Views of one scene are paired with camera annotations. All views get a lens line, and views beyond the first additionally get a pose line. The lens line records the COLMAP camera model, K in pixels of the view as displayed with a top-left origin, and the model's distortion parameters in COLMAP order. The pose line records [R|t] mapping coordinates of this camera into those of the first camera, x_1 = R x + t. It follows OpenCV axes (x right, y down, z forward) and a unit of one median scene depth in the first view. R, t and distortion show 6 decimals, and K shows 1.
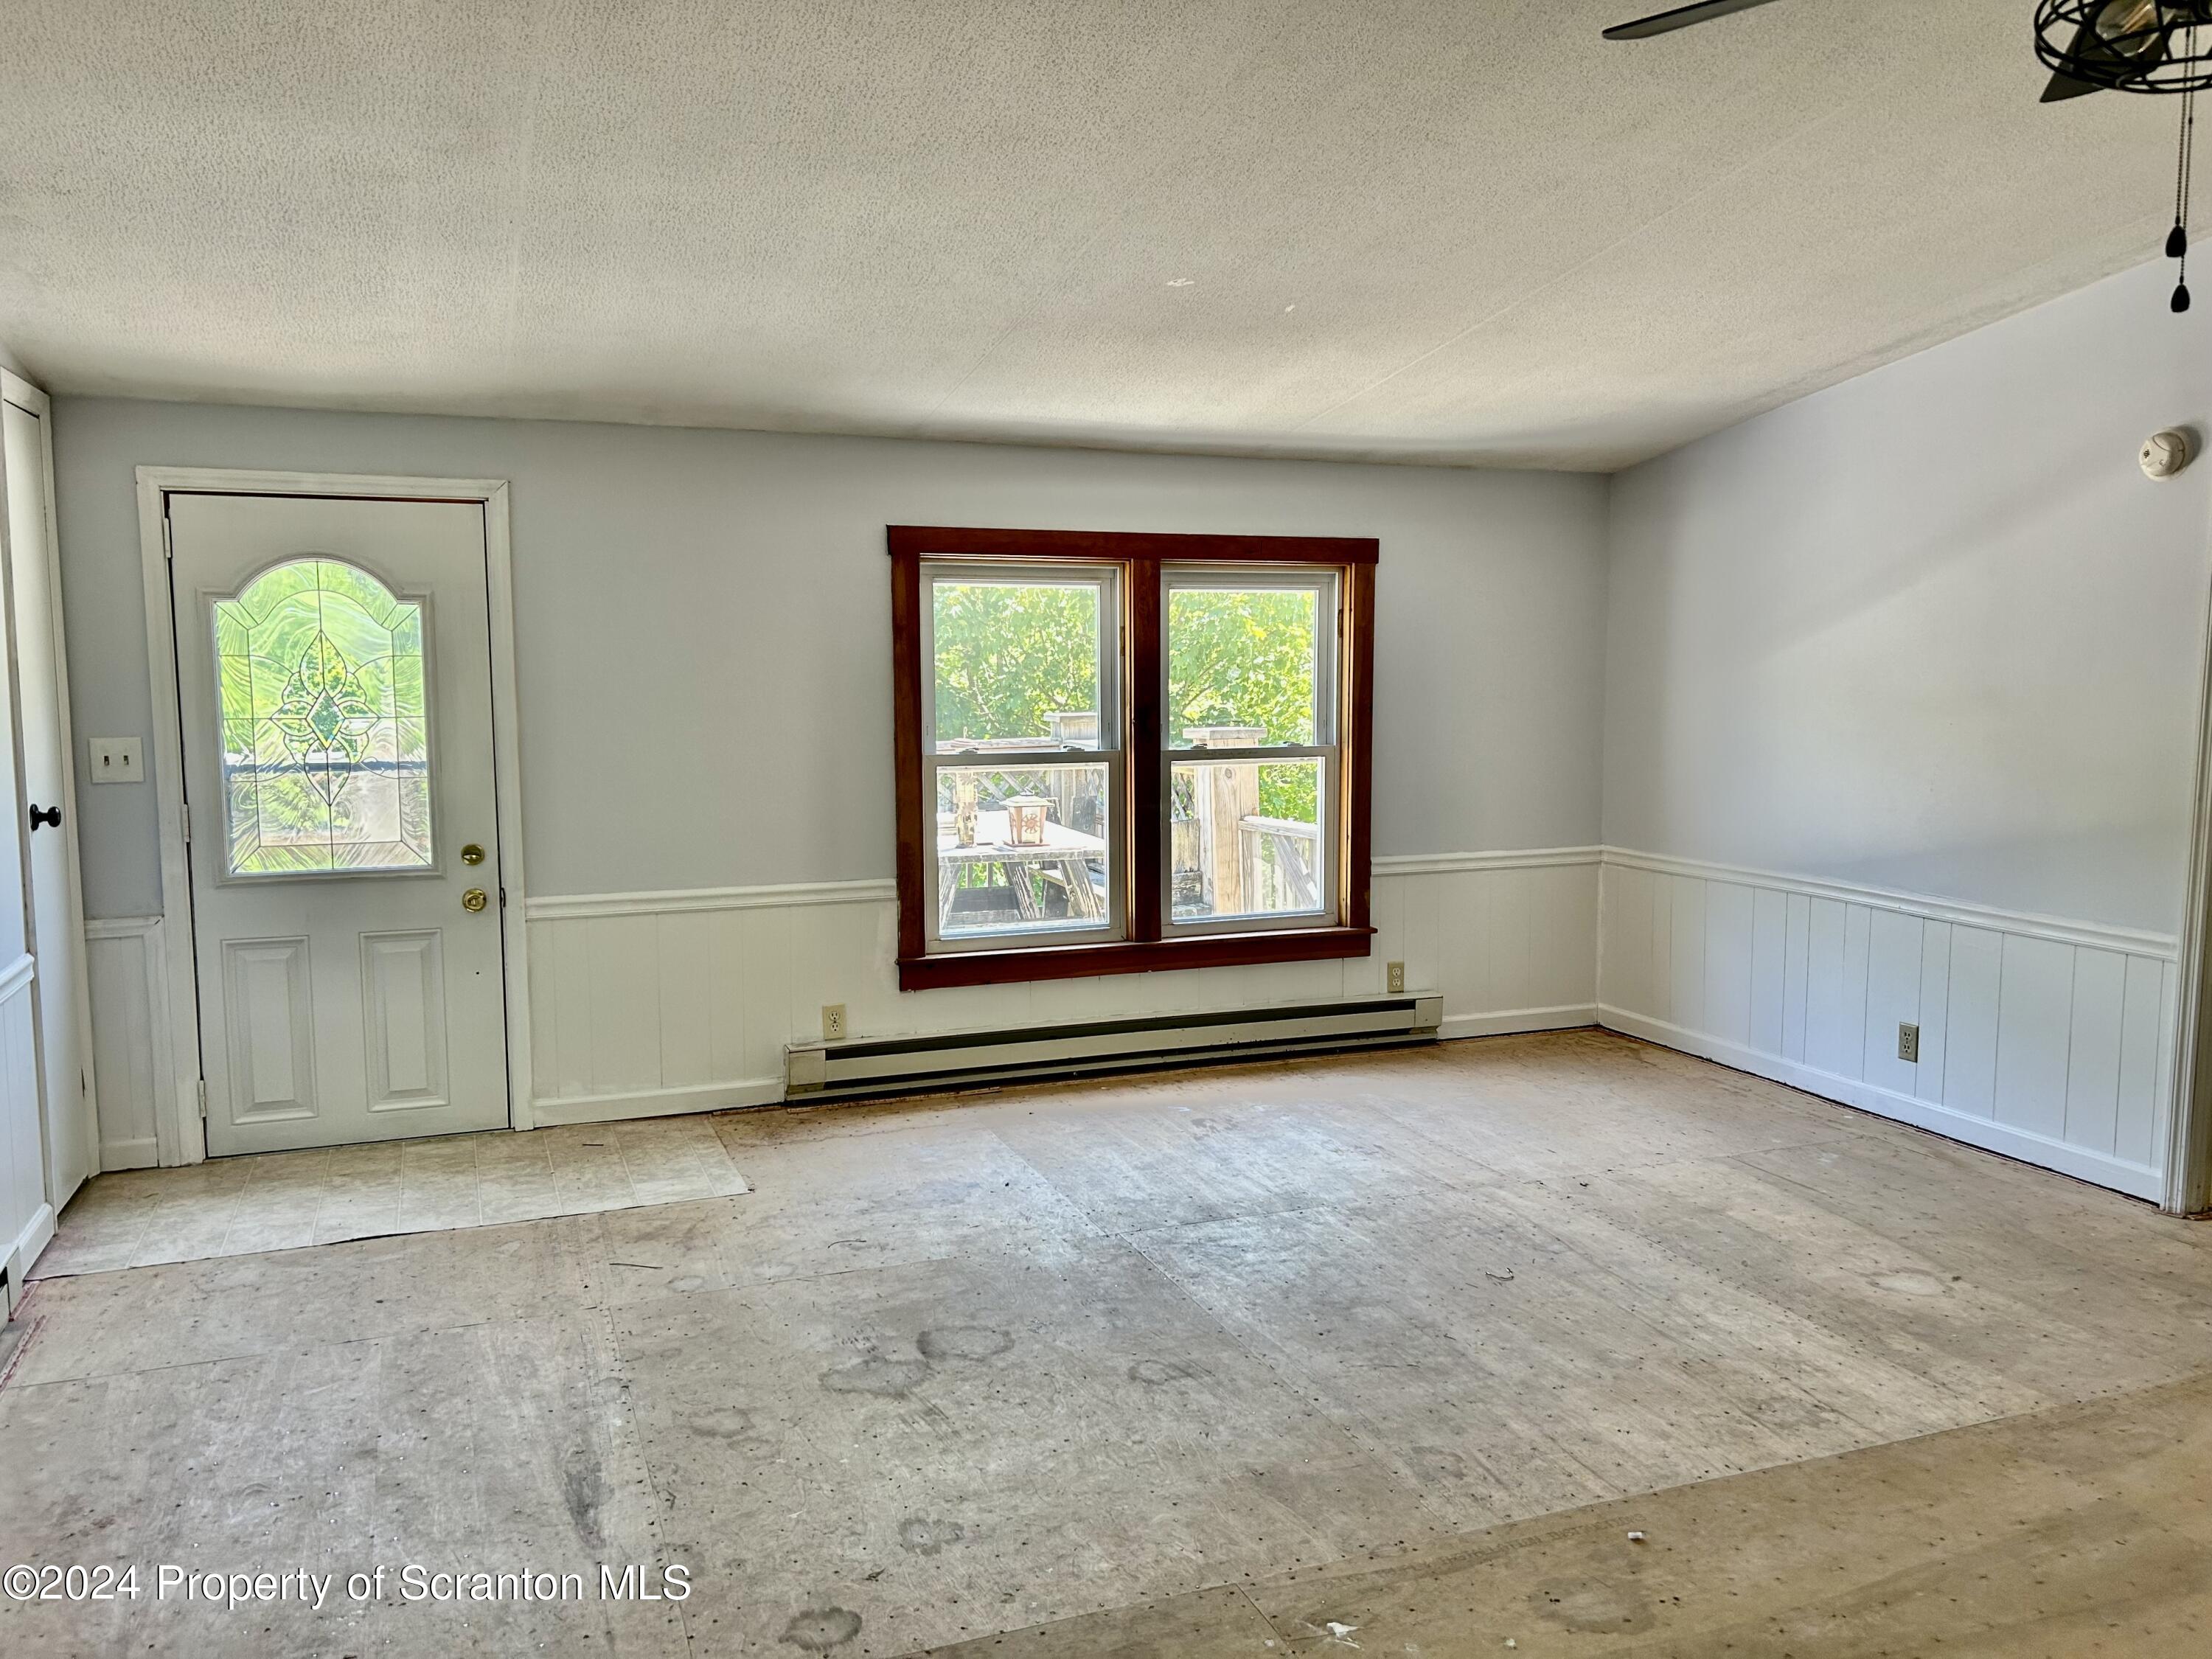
lens RADIAL K [[1655.4, 0, 1104.1], [0, 1655.4, 818.2], [0, 0, 1]] dist [0.027476, -0.061964]
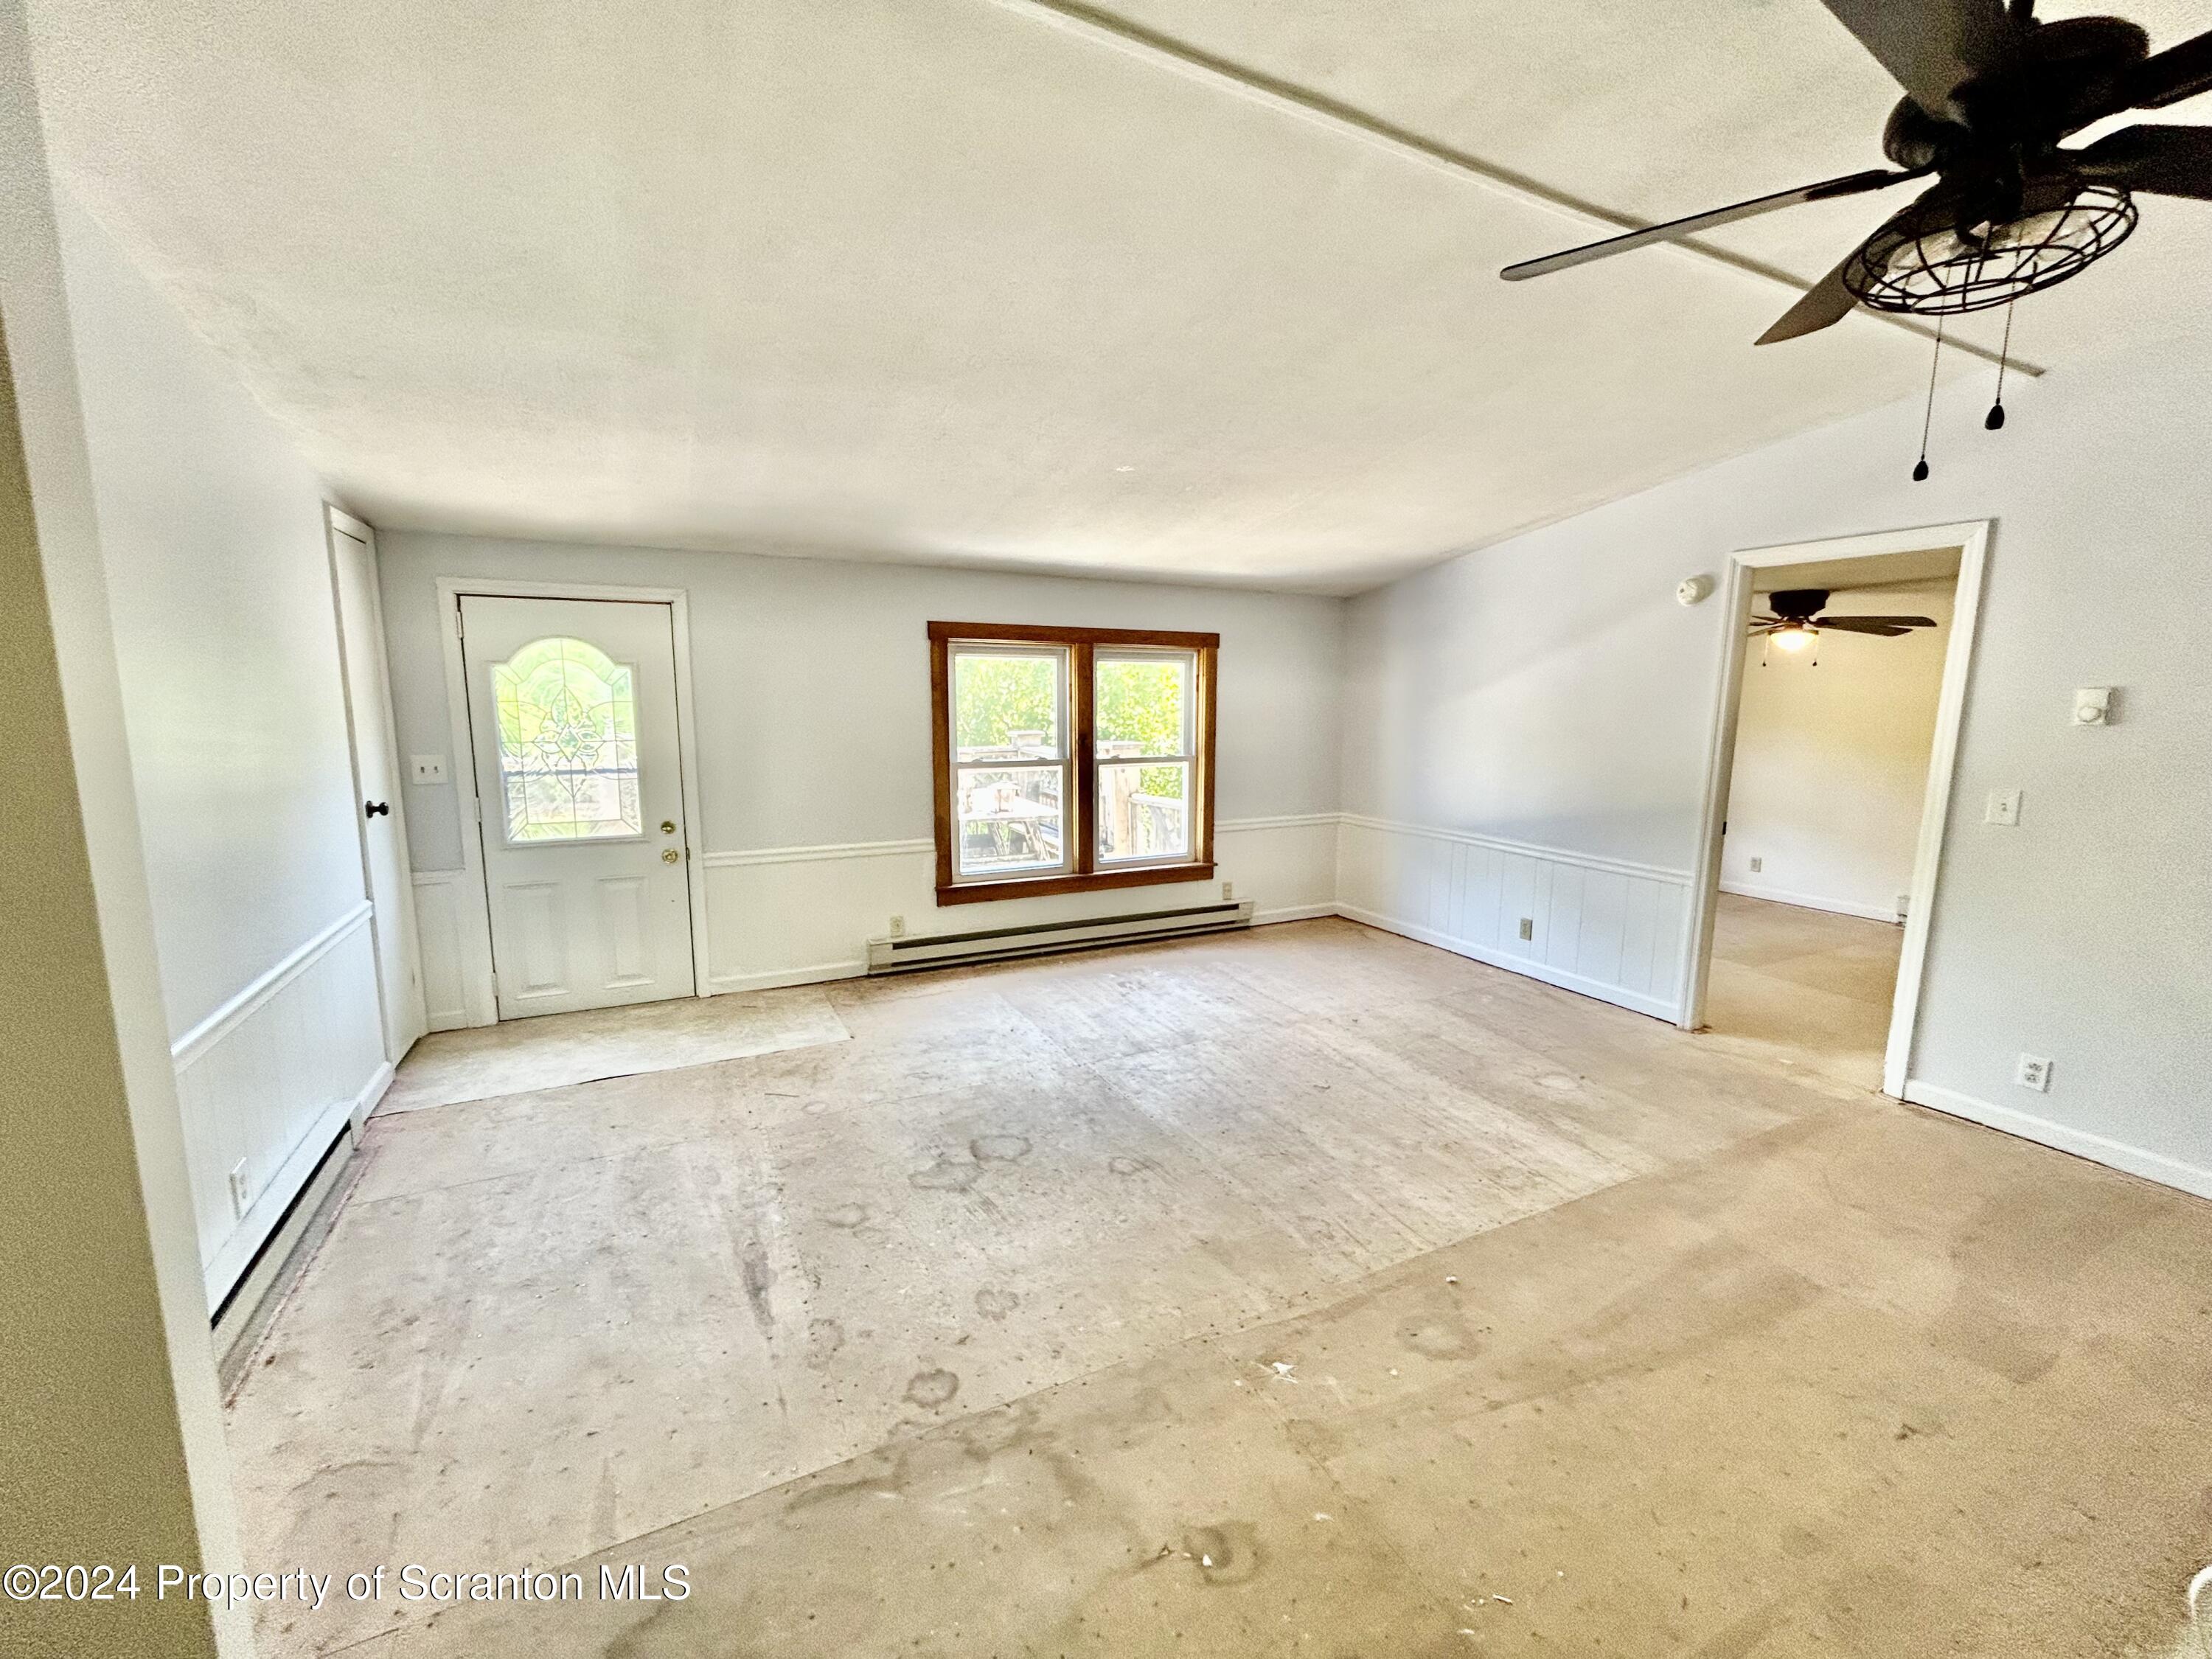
lens RADIAL K [[899.4, 0, 1105.3], [0, 899.4, 822.1], [0, 0, 1]] dist [-0.020896, 0.001240]
pose [[0.995936, -0.005681, 0.089889, -0.047660], [0.001885, 0.999105, 0.042254, -0.021297], [-0.090048, -0.041913, 0.995055, 0.129209]]
